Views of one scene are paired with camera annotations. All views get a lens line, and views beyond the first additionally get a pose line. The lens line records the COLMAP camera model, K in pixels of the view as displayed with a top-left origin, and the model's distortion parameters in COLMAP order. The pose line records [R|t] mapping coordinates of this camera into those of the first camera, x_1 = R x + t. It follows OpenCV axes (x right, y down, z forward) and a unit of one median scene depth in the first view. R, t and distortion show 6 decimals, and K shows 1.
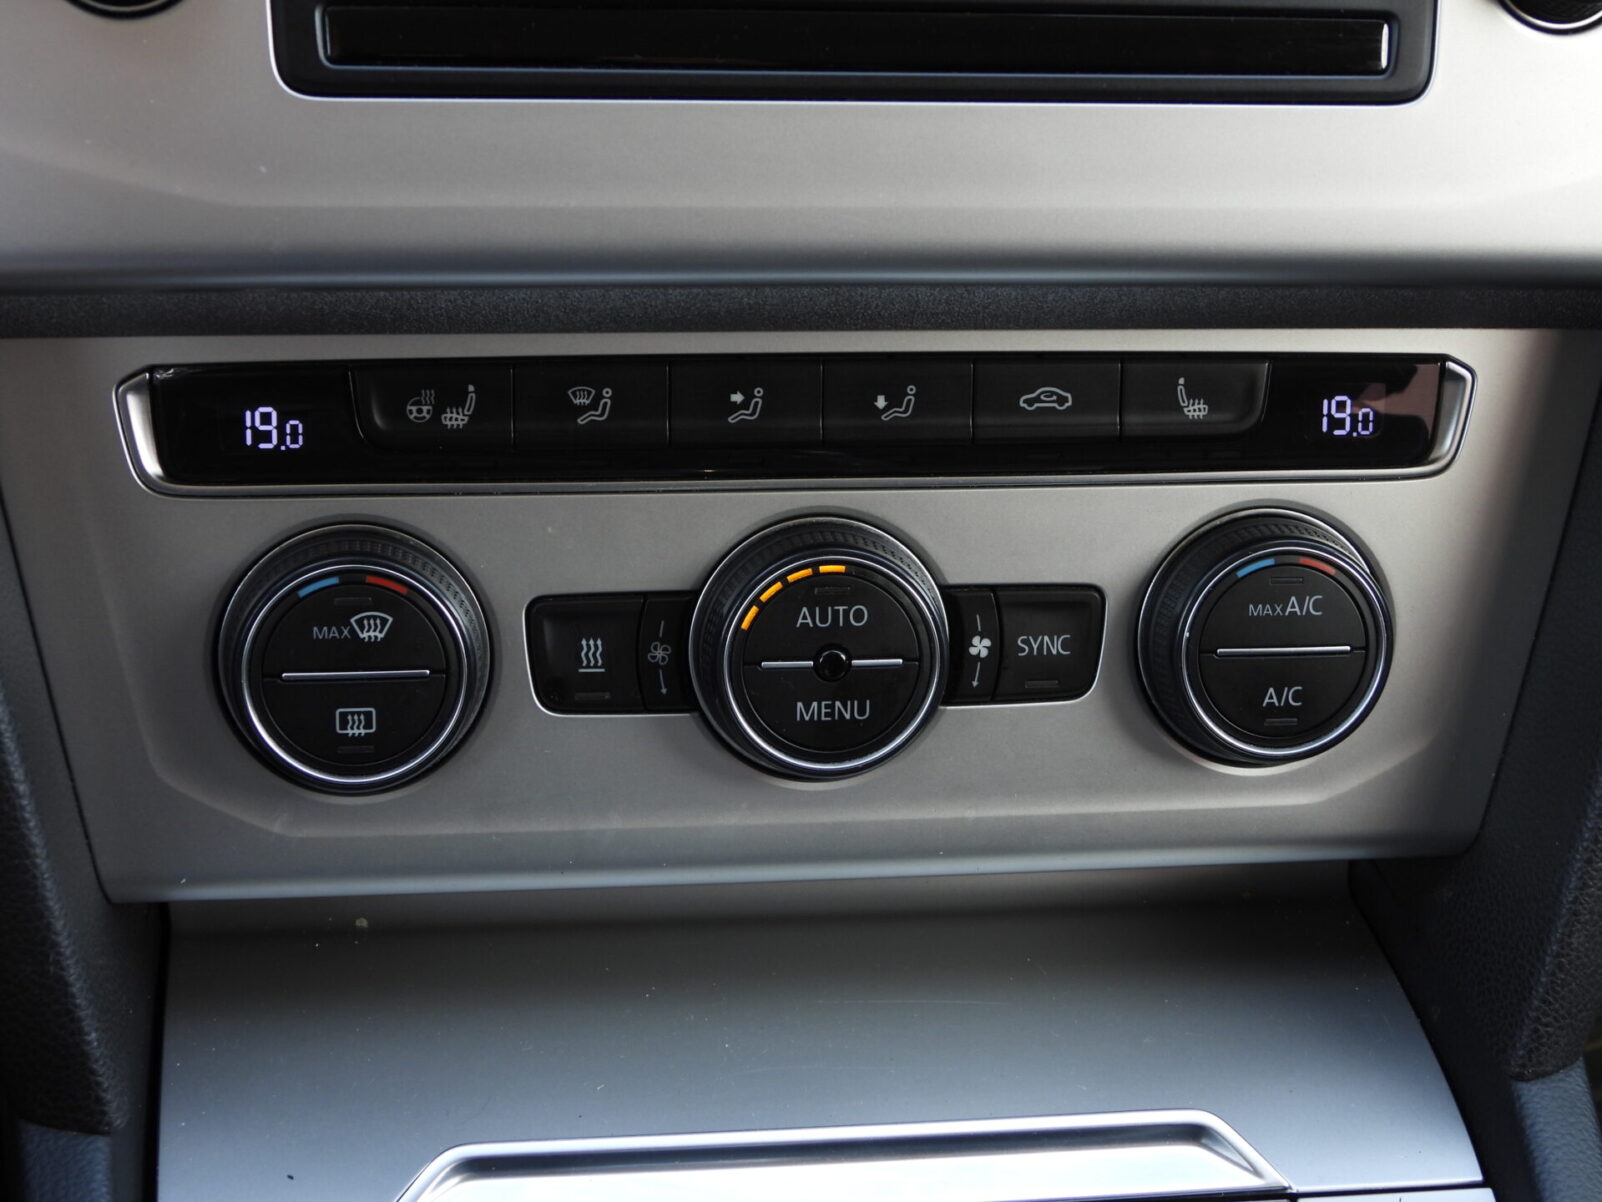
lens RADIAL K [[2832.7, 0, 801.0], [0, 2832.7, 601.0], [0, 0, 1]] dist [-0.043386, -0.198389]
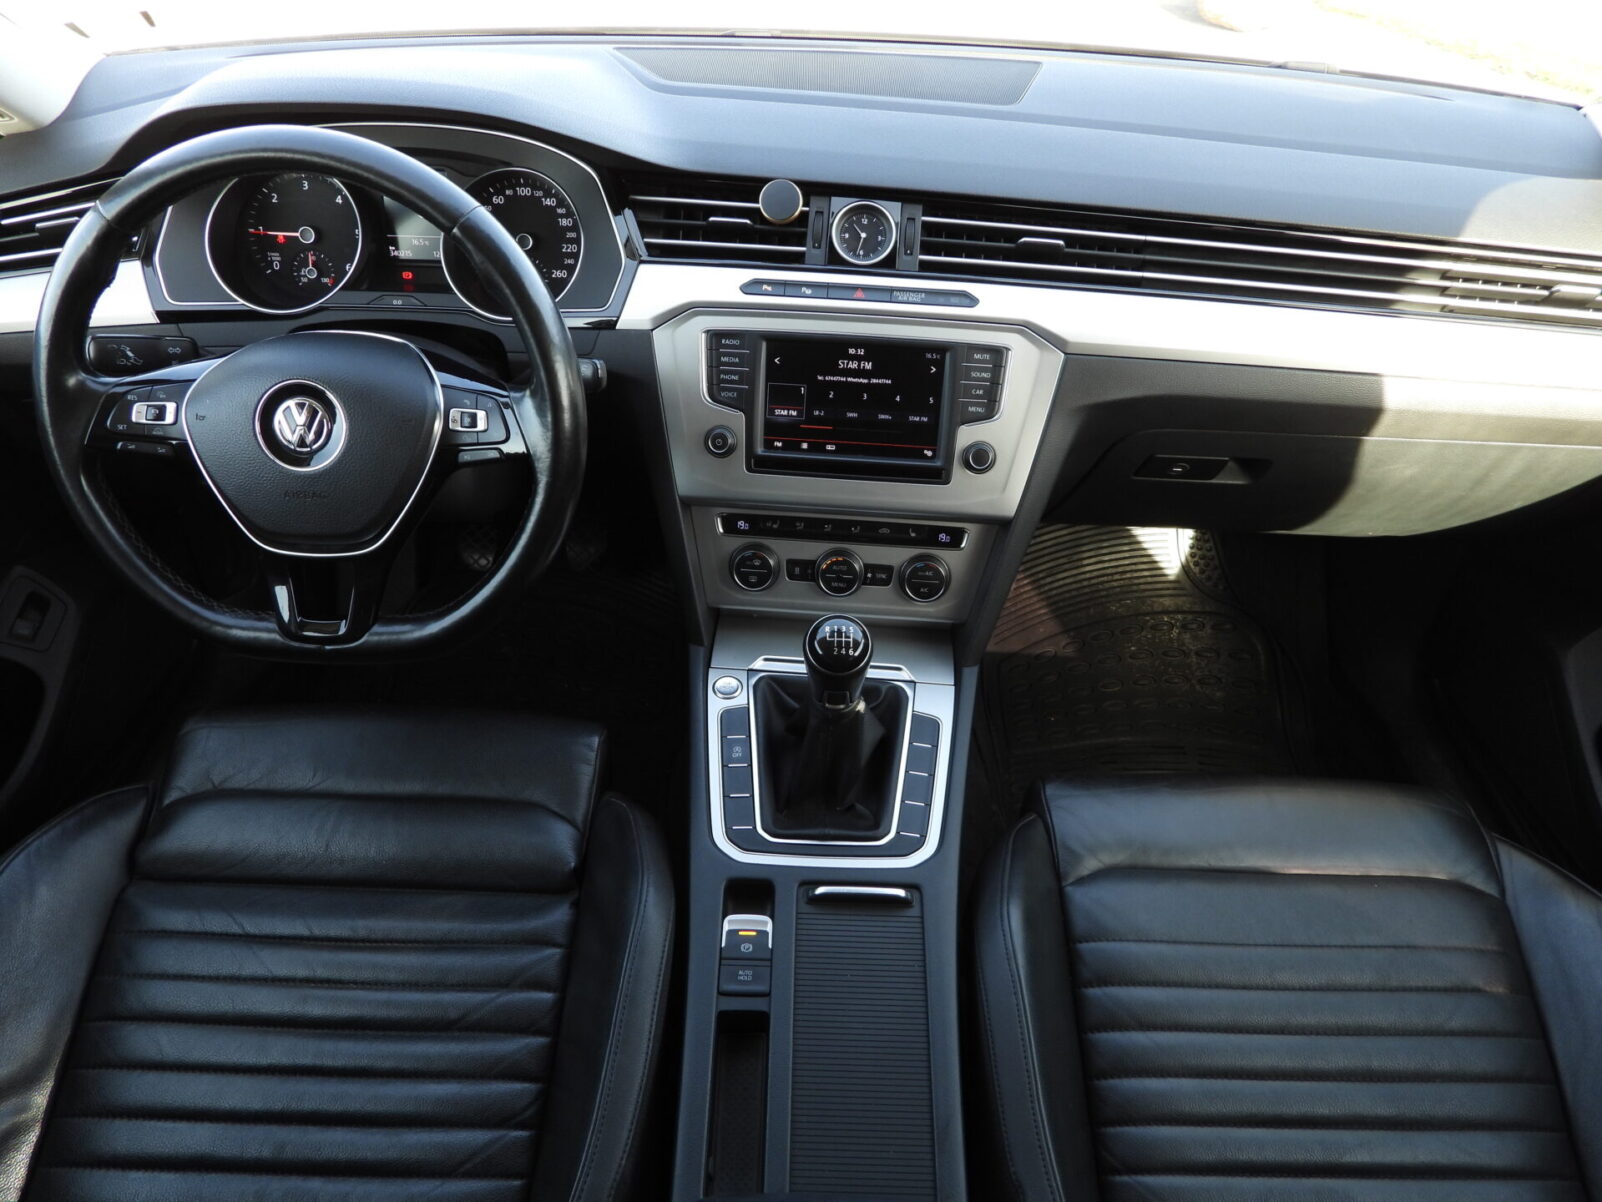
lens RADIAL K [[1144.5, 0, 801.0], [0, 1144.5, 601.0], [0, 0, 1]] dist [-0.010693, 0.001334]
pose [[0.979014, 0.094872, -0.180364, 0.337635], [-0.081452, 0.993427, 0.080427, -0.100829], [0.186809, -0.064048, 0.980306, -1.170889]]
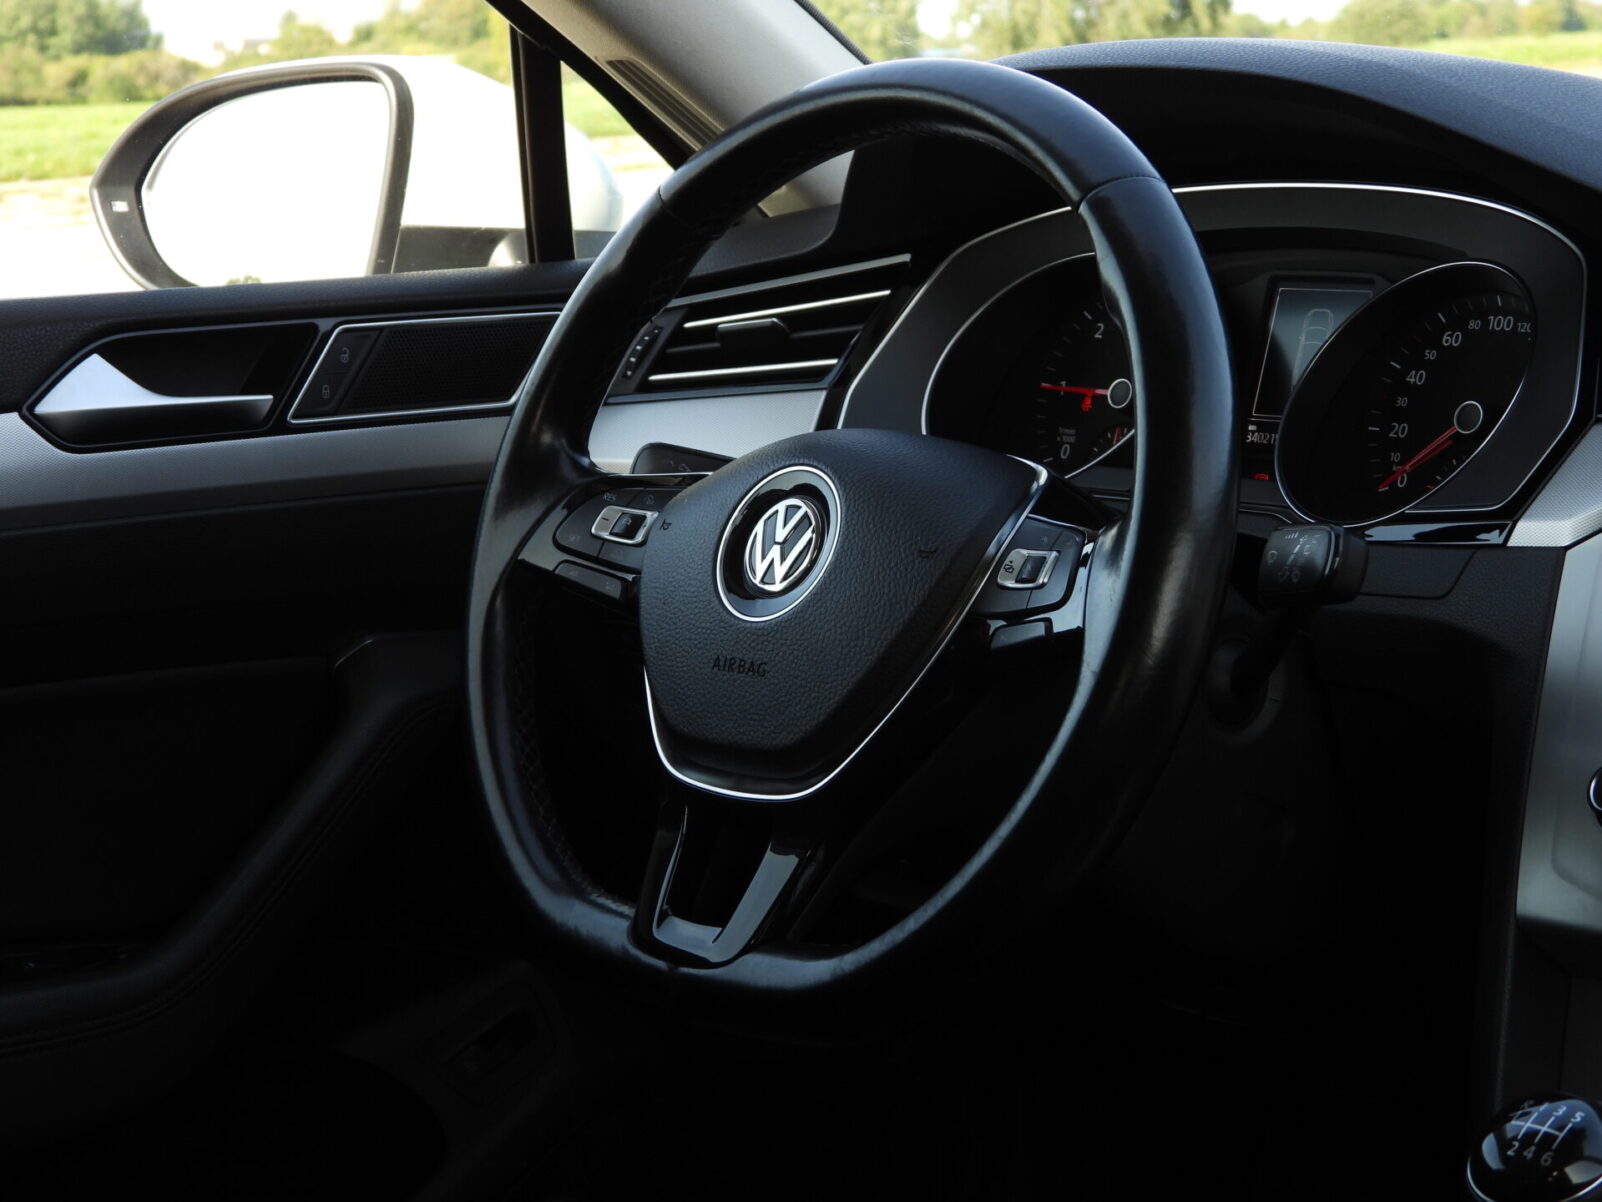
lens RADIAL K [[3518.2, 0, 801.0], [0, 3518.2, 601.0], [0, 0, 1]] dist [-0.071035, -0.144547]
pose [[0.519235, 0.051726, -0.853065, 1.717185], [-0.408223, 0.891945, -0.194390, 0.427777], [0.750832, 0.449175, 0.484245, -0.953063]]
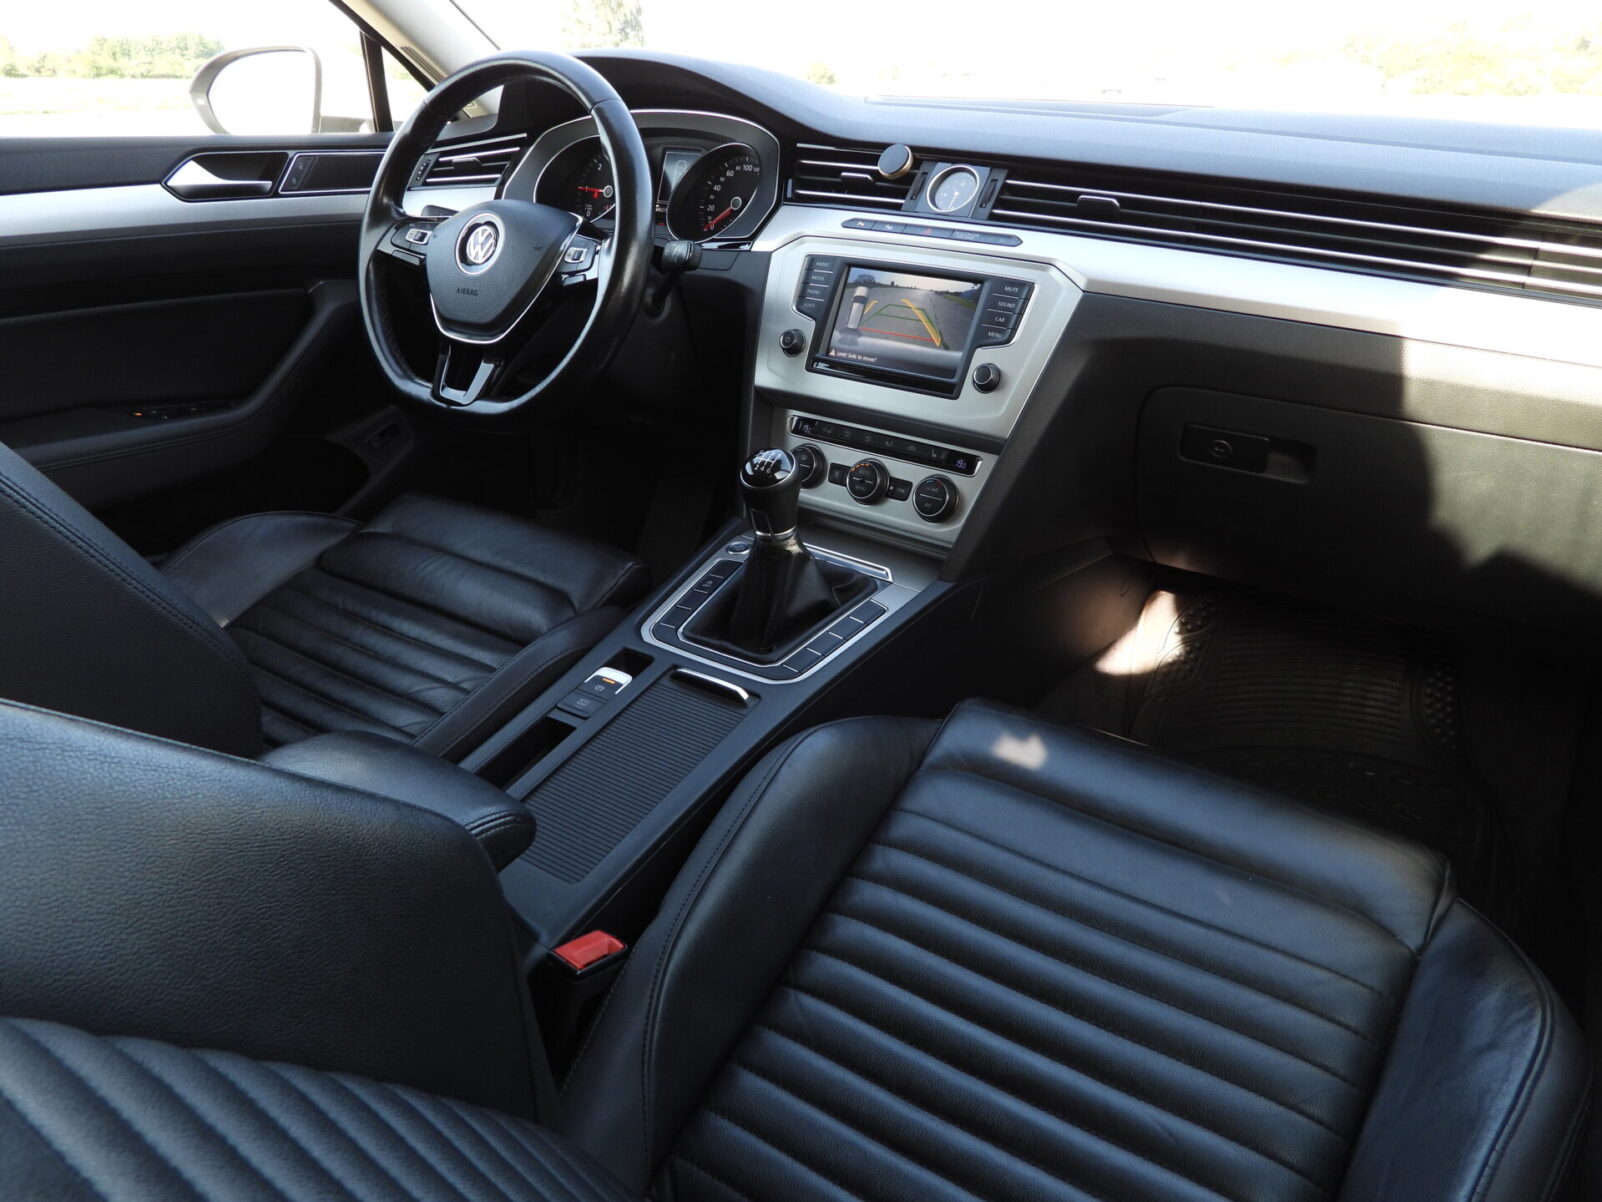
lens RADIAL K [[1144.5, 0, 801.0], [0, 1144.5, 601.0], [0, 0, 1]] dist [-0.010693, 0.001334]
pose [[0.714720, 0.246957, -0.654361, 1.551626], [-0.360996, 0.931589, -0.042712, 0.407312], [0.599047, 0.266748, 0.754975, -0.836555]]
